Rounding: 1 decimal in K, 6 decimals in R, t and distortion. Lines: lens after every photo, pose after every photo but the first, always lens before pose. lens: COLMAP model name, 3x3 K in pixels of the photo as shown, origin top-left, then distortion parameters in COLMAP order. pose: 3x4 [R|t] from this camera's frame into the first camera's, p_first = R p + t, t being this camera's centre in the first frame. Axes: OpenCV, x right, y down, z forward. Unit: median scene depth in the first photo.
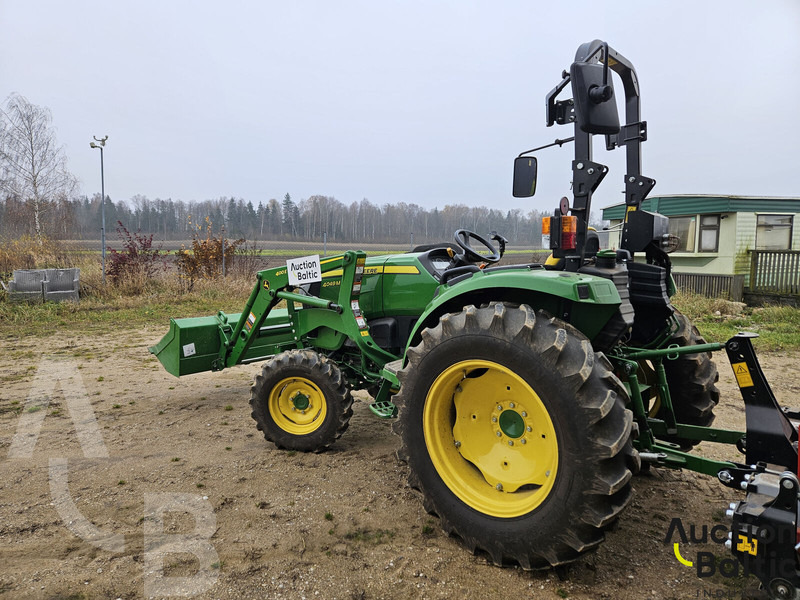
lens RADIAL K [[537.4, 0, 400.0], [0, 537.4, 300.0], [0, 0, 1]] dist [0.005650, 0.001494]
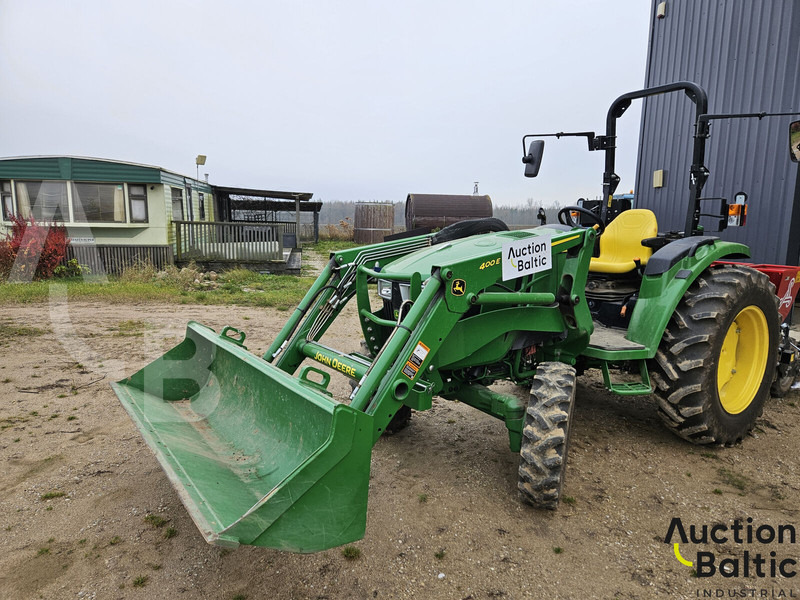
lens RADIAL K [[537.4, 0, 400.0], [0, 537.4, 300.0], [0, 0, 1]] dist [0.005650, 0.001494]
pose [[0.221023, -0.140307, 0.965123, -0.291331], [0.083298, 0.988697, 0.124658, -0.032449], [-0.971705, 0.052840, 0.230212, 0.323272]]
